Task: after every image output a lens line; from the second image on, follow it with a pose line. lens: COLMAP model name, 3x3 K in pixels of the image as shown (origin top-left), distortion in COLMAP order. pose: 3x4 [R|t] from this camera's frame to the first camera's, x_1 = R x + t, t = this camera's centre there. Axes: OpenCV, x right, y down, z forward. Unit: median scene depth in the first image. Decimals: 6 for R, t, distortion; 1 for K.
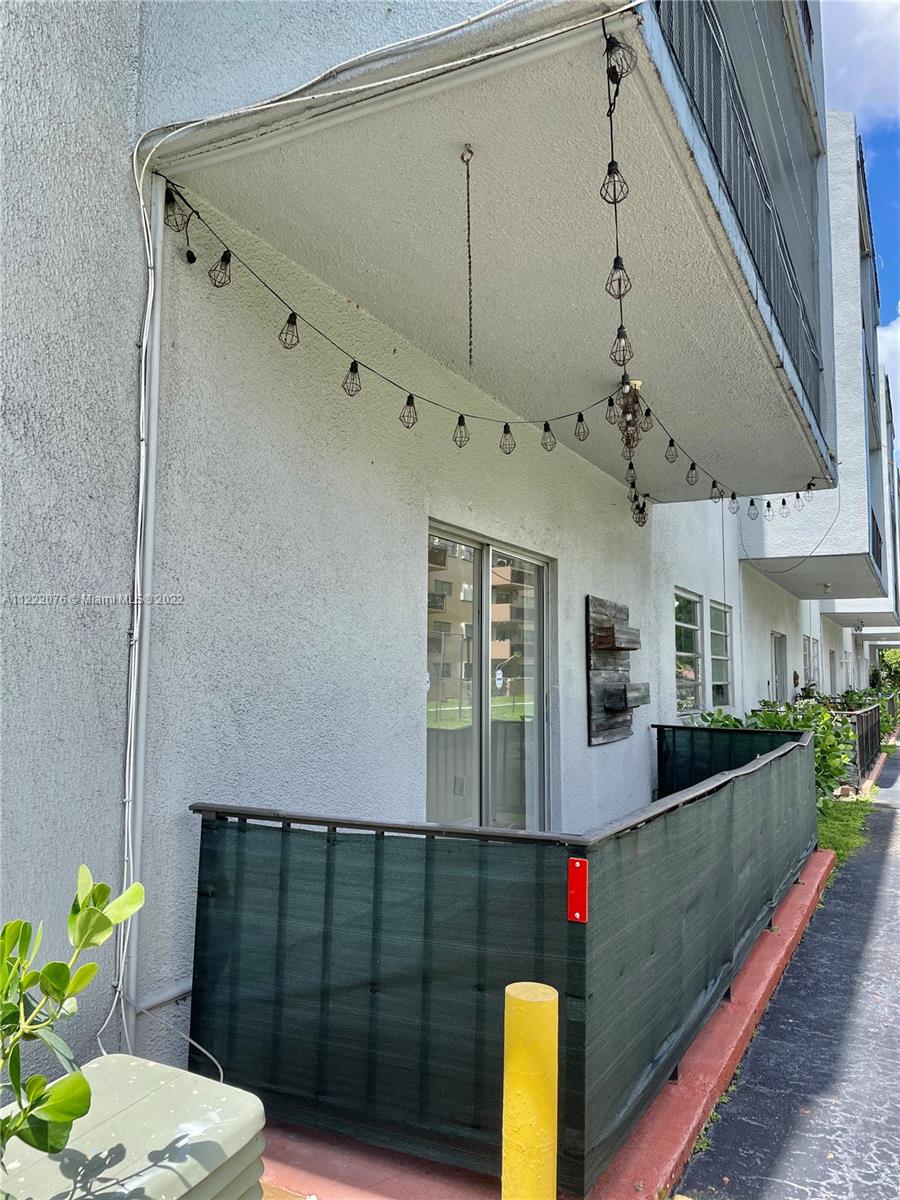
lens RADIAL K [[902.0, 0, 451.4], [0, 902.0, 596.2], [0, 0, 1]] dist [0.081014, -0.101535]
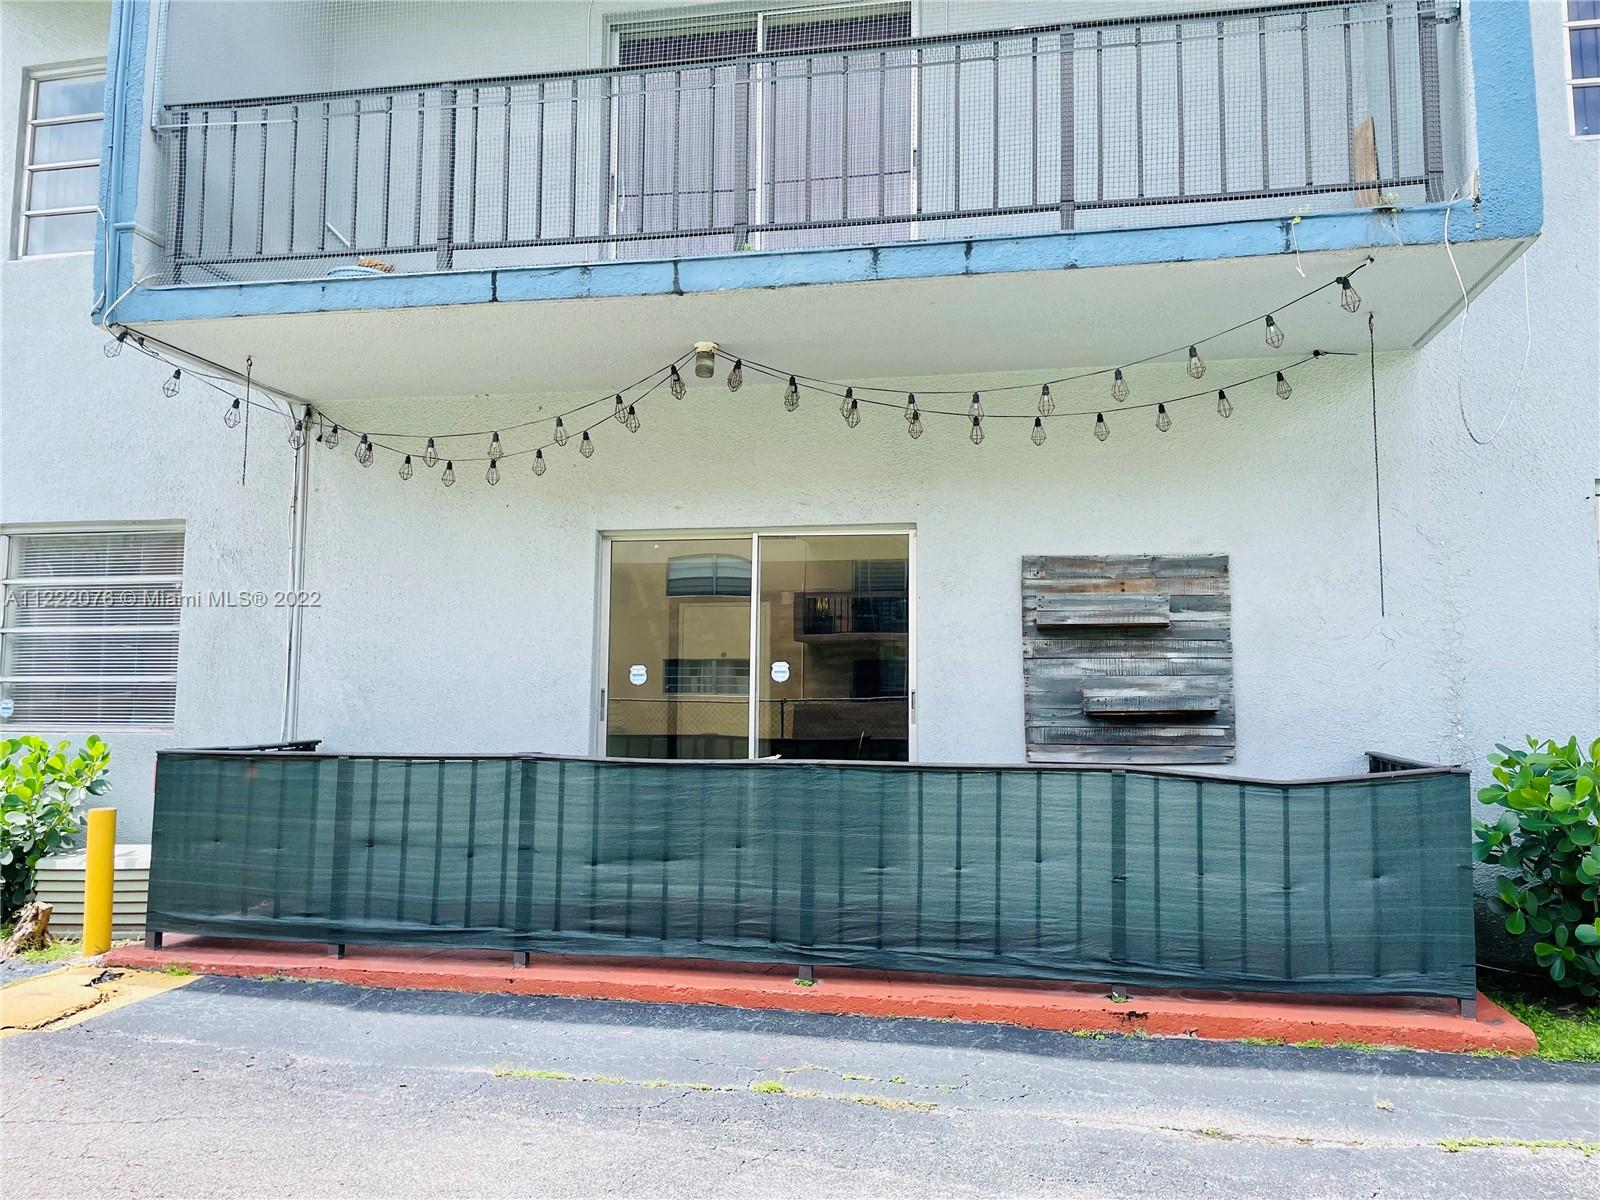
lens RADIAL K [[1202.7, 0, 801.5], [0, 1202.7, 598.3], [0, 0, 1]] dist [0.081014, -0.101535]
pose [[0.278824, -0.088762, -0.956231, 1.712675], [0.081791, 0.994296, -0.068446, 0.140632], [0.956853, -0.059127, 0.284493, 0.917932]]
